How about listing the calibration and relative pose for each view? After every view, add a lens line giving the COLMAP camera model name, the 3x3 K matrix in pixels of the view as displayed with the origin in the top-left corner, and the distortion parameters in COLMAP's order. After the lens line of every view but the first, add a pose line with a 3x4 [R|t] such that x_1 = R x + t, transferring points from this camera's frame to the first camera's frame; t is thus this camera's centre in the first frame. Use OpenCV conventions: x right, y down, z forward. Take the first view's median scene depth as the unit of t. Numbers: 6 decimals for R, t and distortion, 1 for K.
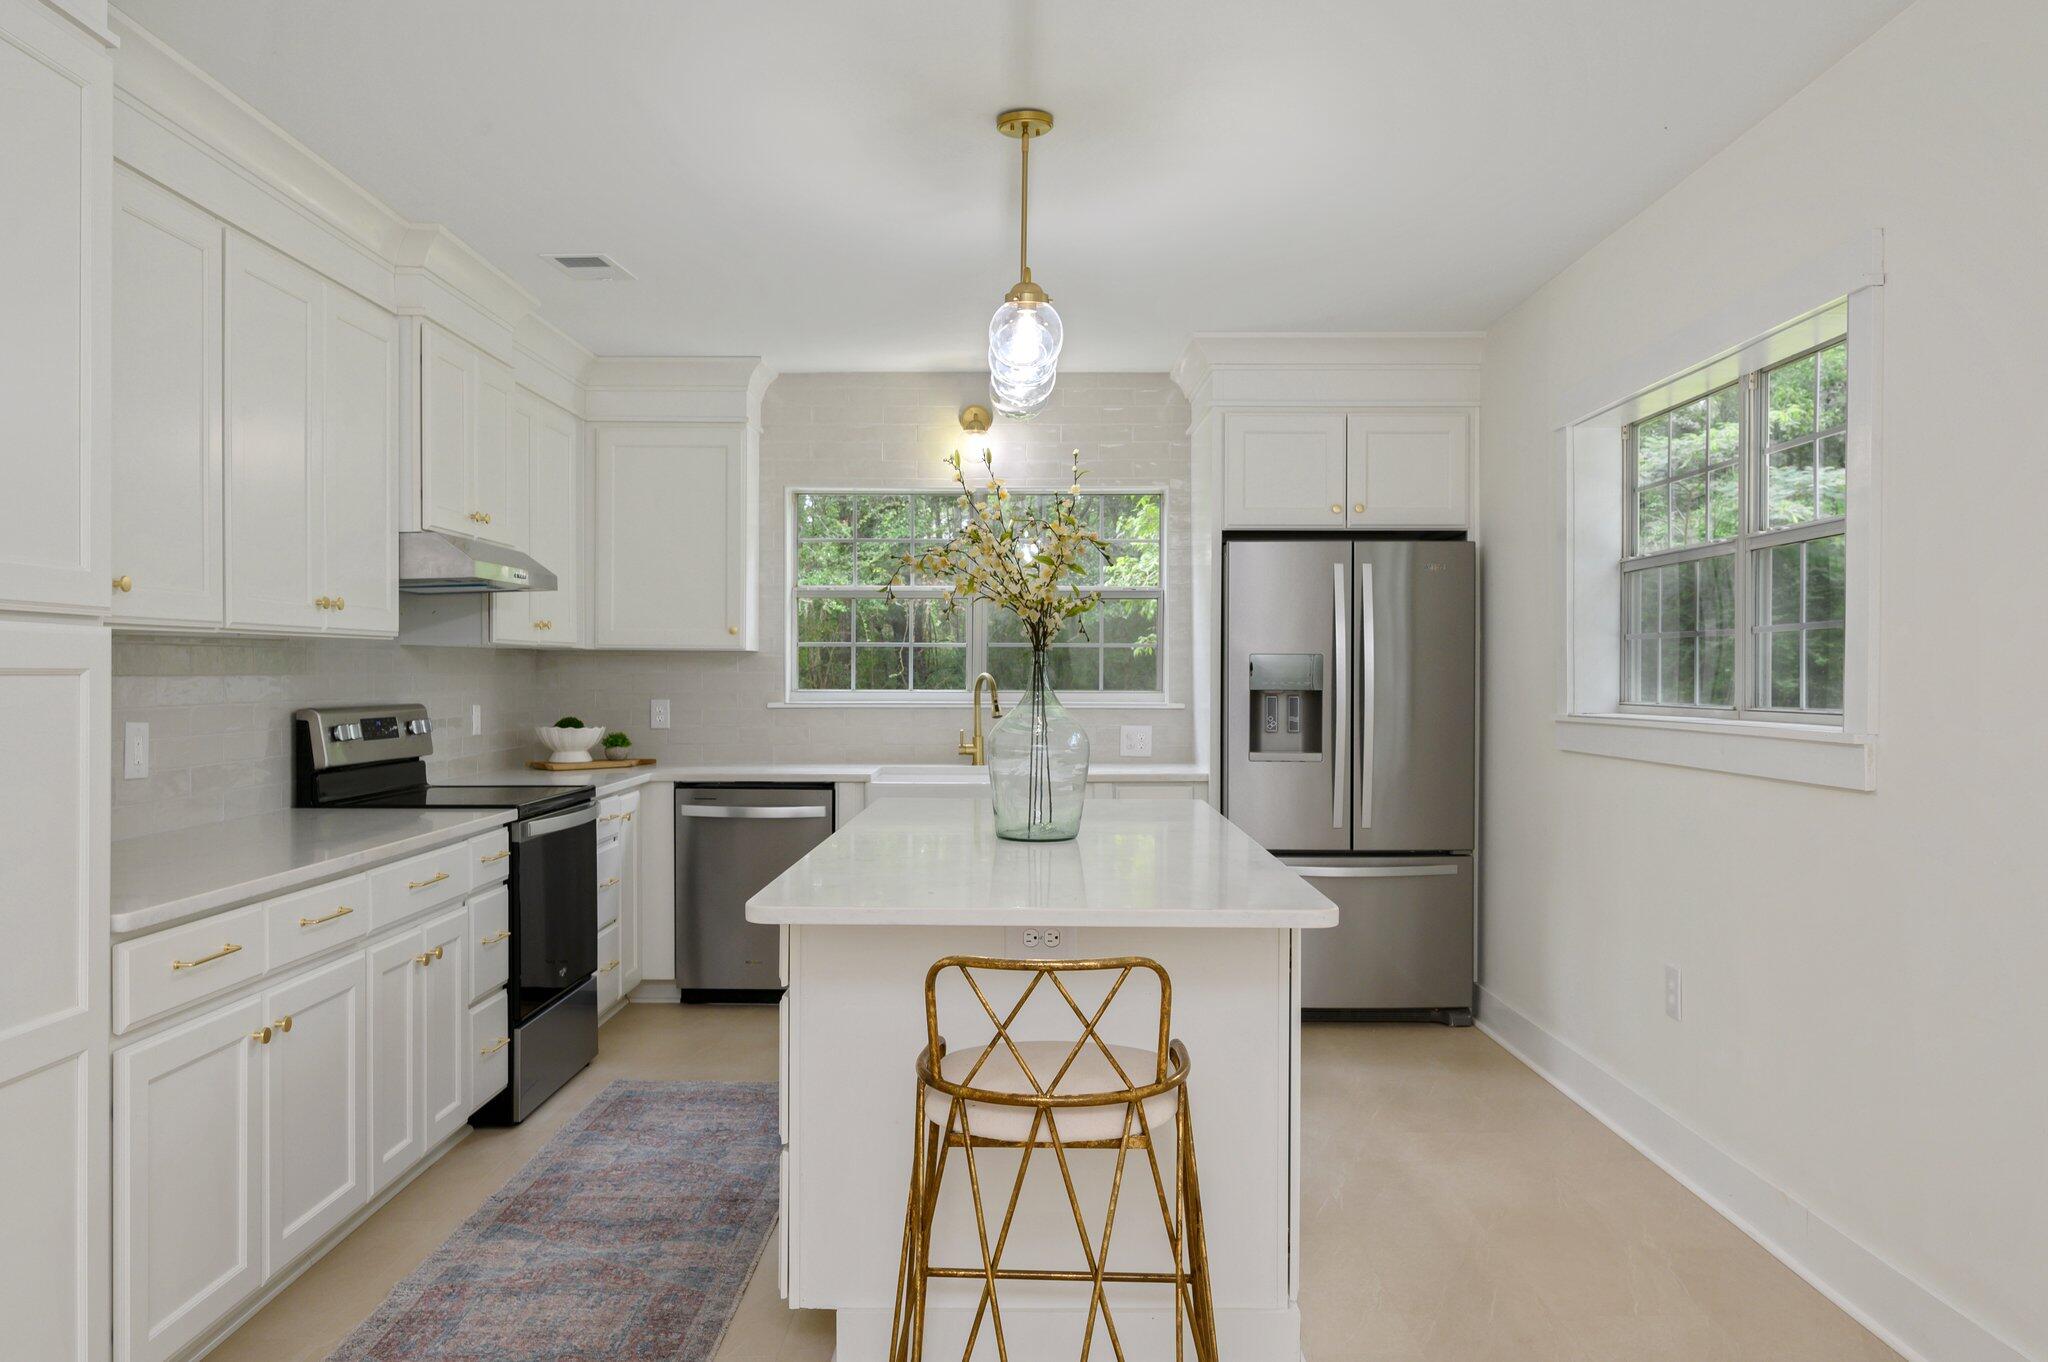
lens RADIAL K [[1524.0, 0, 1019.3], [0, 1524.0, 683.8], [0, 0, 1]] dist [0.007347, 0.002752]
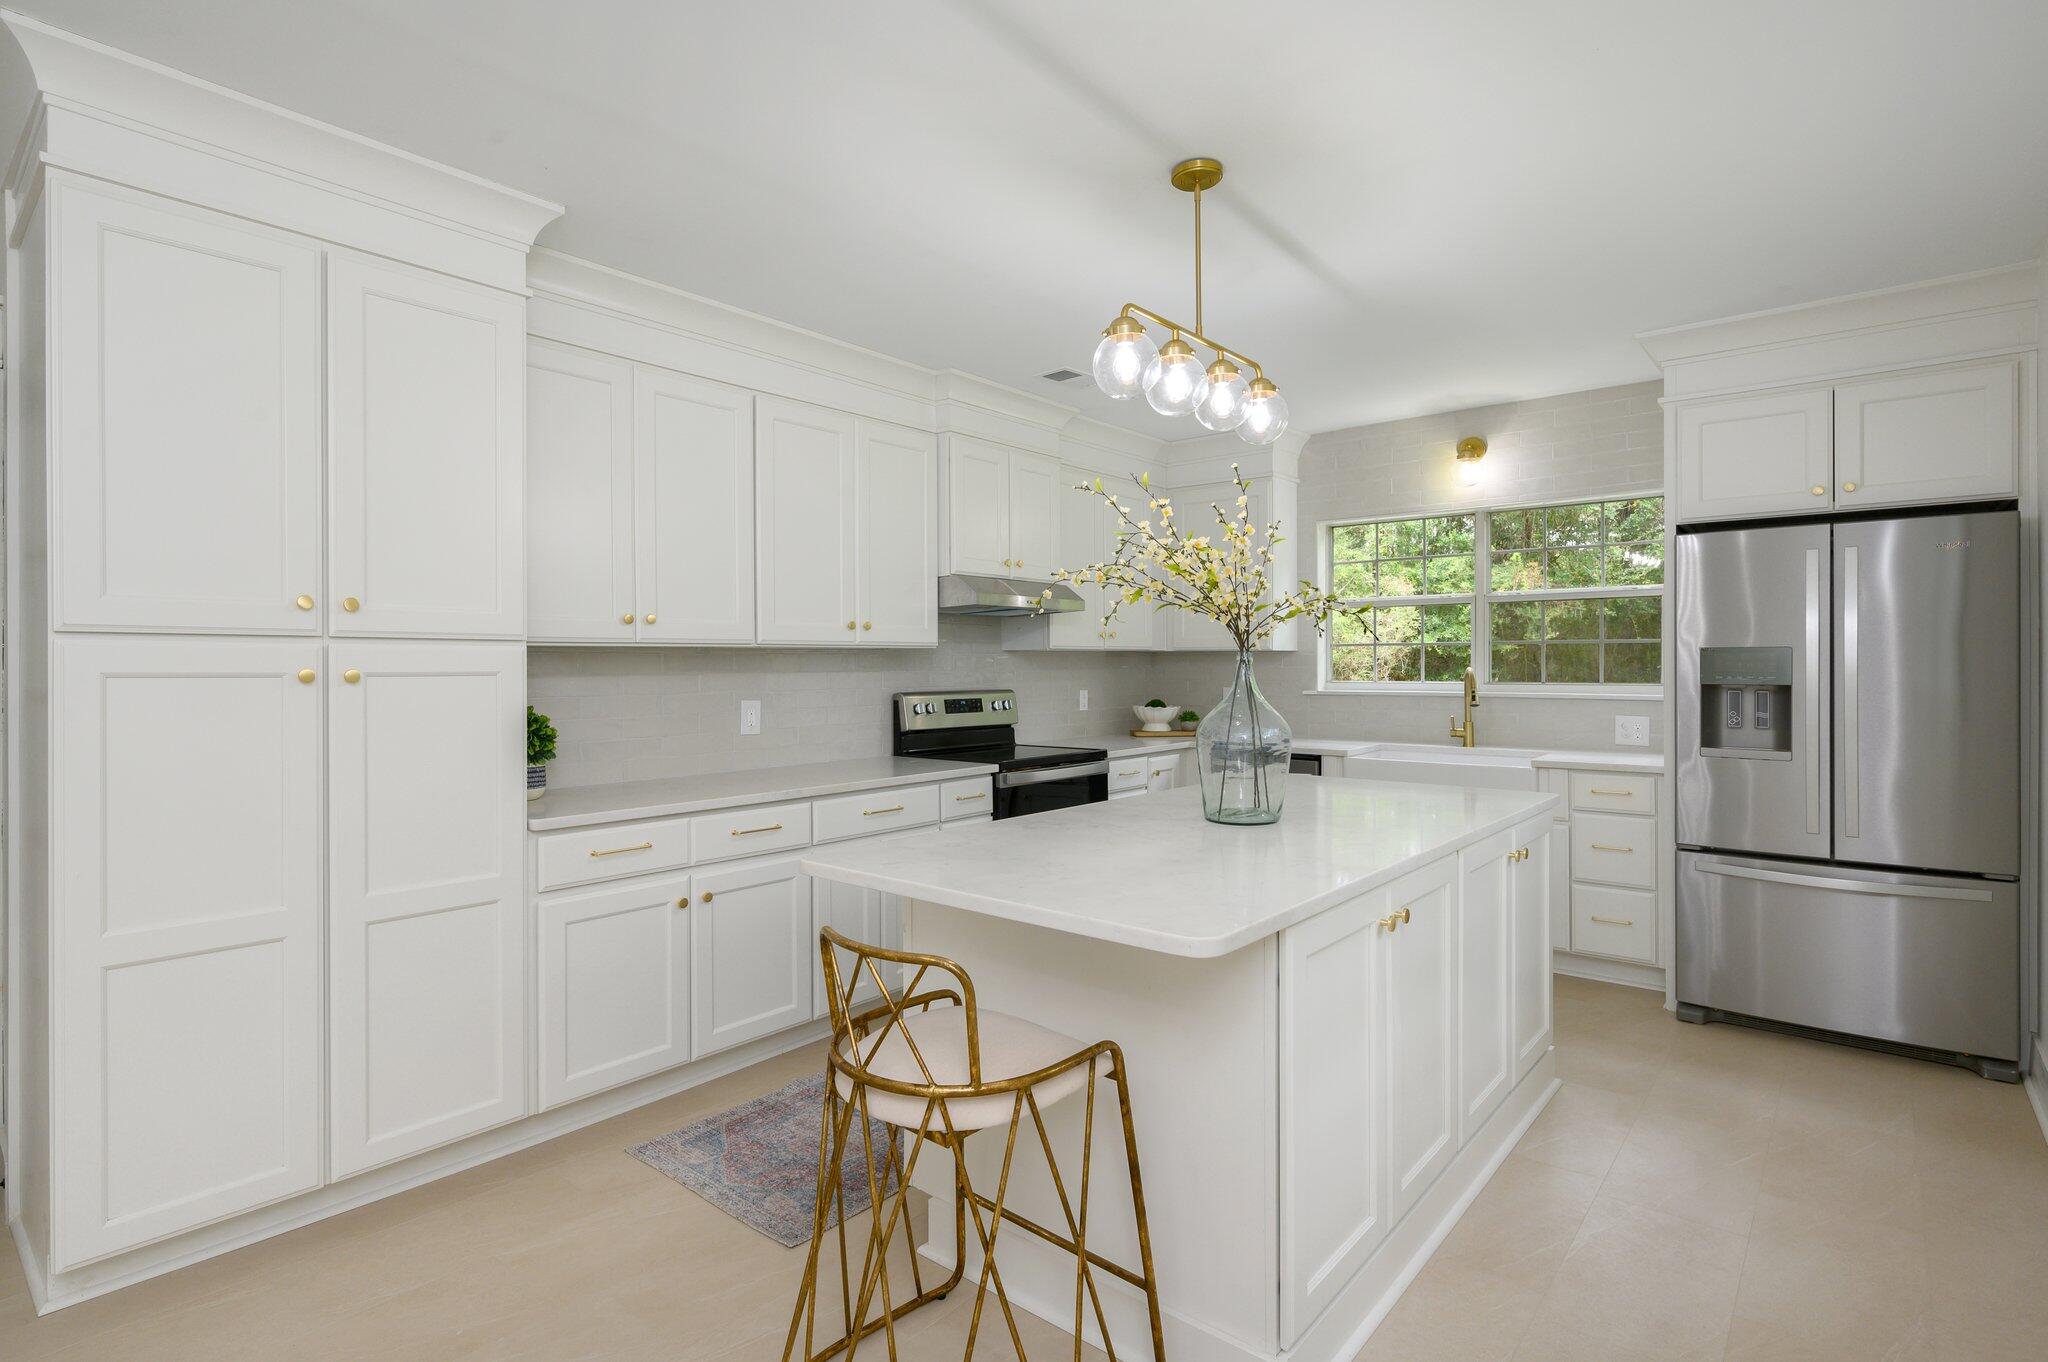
lens RADIAL K [[1008.2, 0, 1027.9], [0, 1008.2, 670.1], [0, 0, 1]] dist [-0.000588, 0.002121]
pose [[0.773038, -0.000898, -0.634359, 0.227865], [-0.000100, 0.999999, -0.001539, -0.004088], [0.634360, 0.001253, 0.773037, 0.219003]]
